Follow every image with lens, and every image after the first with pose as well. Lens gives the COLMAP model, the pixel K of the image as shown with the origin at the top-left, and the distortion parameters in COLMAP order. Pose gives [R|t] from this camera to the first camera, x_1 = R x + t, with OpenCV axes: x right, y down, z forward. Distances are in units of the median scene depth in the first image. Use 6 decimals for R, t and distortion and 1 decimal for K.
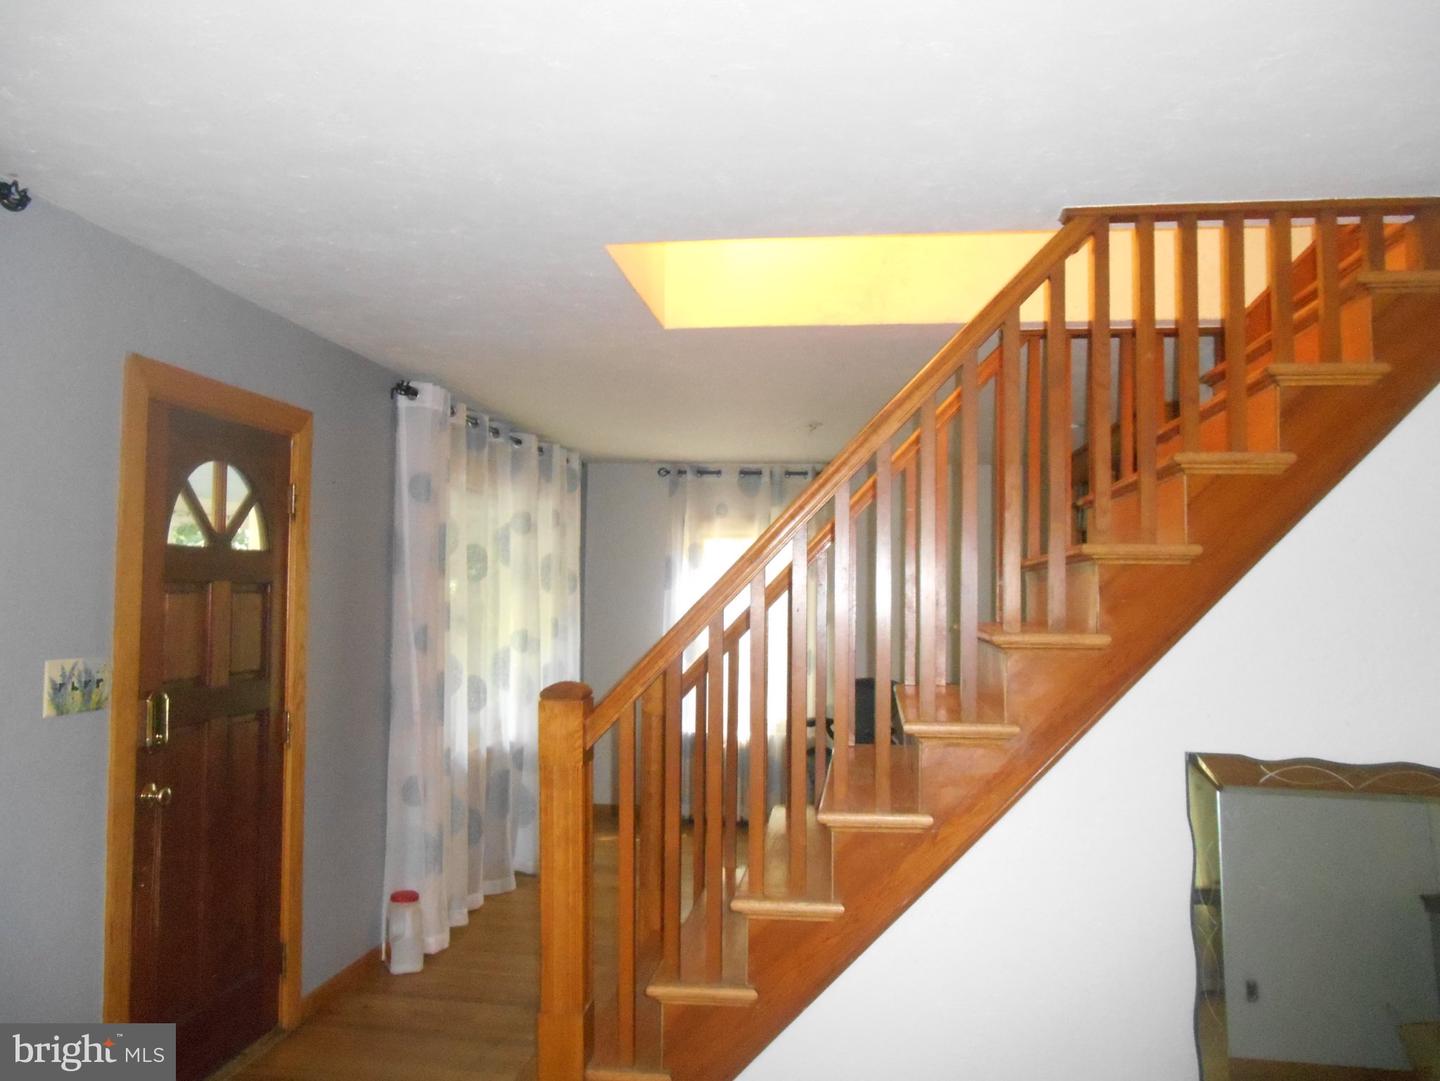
lens RADIAL K [[1099.5, 0, 719.1], [0, 1099.5, 550.0], [0, 0, 1]] dist [-0.026942, 0.007630]
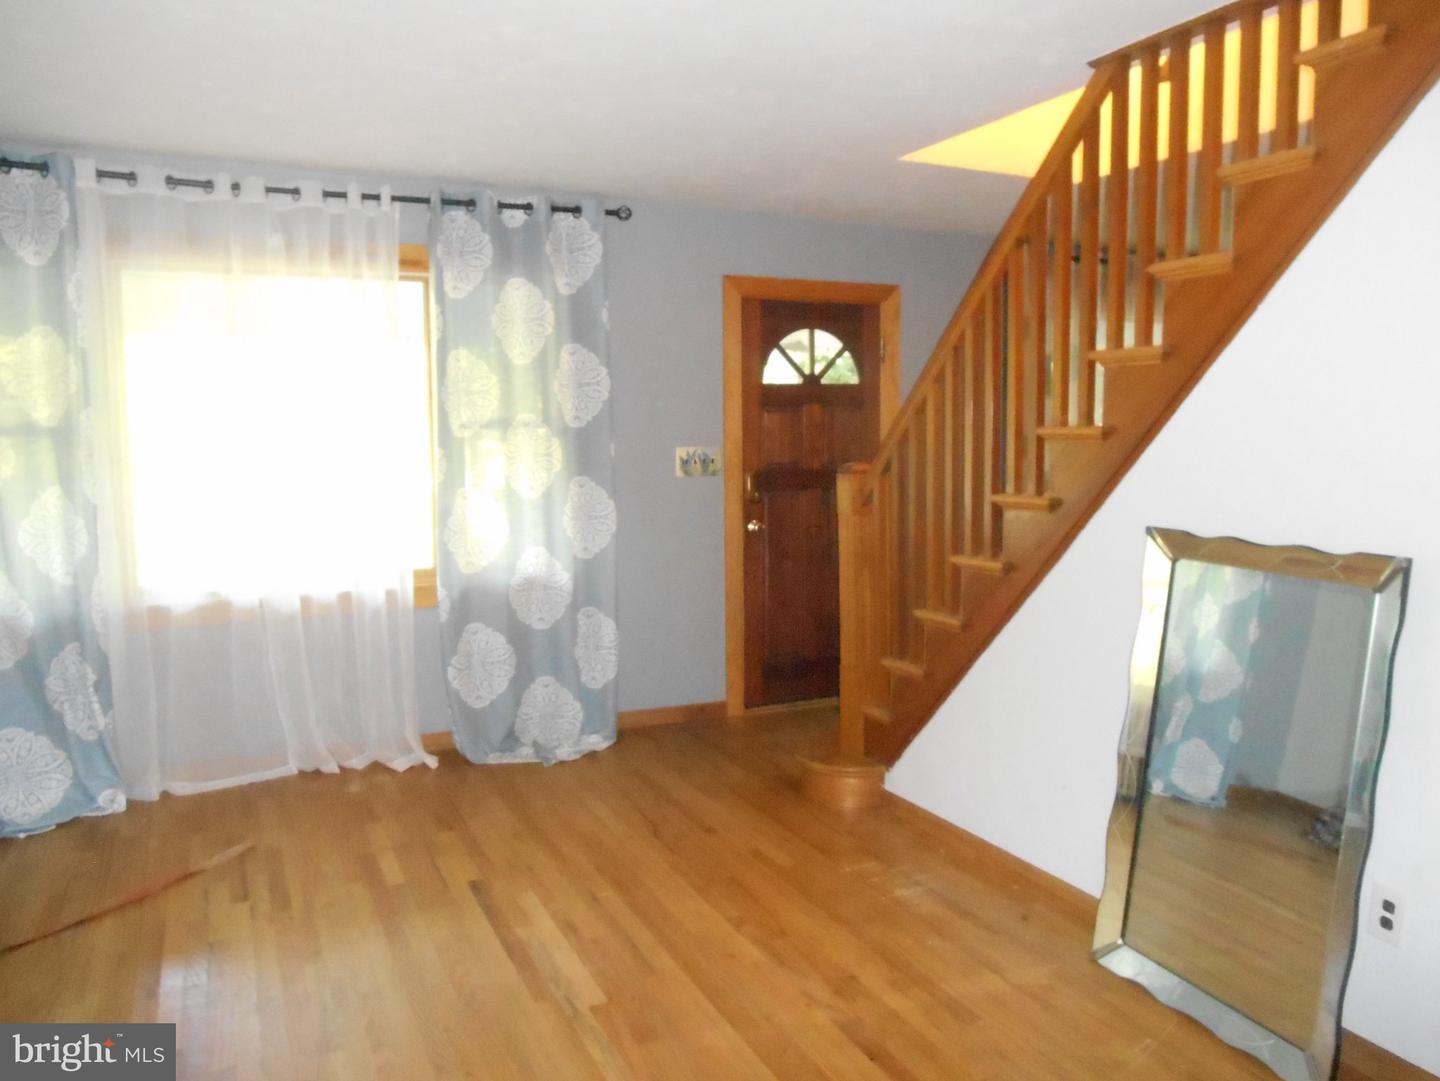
lens RADIAL K [[1099.5, 0, 715.7], [0, 1099.5, 528.7], [0, 0, 1]] dist [-0.026942, 0.007630]
pose [[0.555714, 0.065578, -0.828783, 0.933531], [0.046425, 0.992881, 0.109691, 0.031007], [0.830076, -0.099434, 0.548714, -0.020389]]
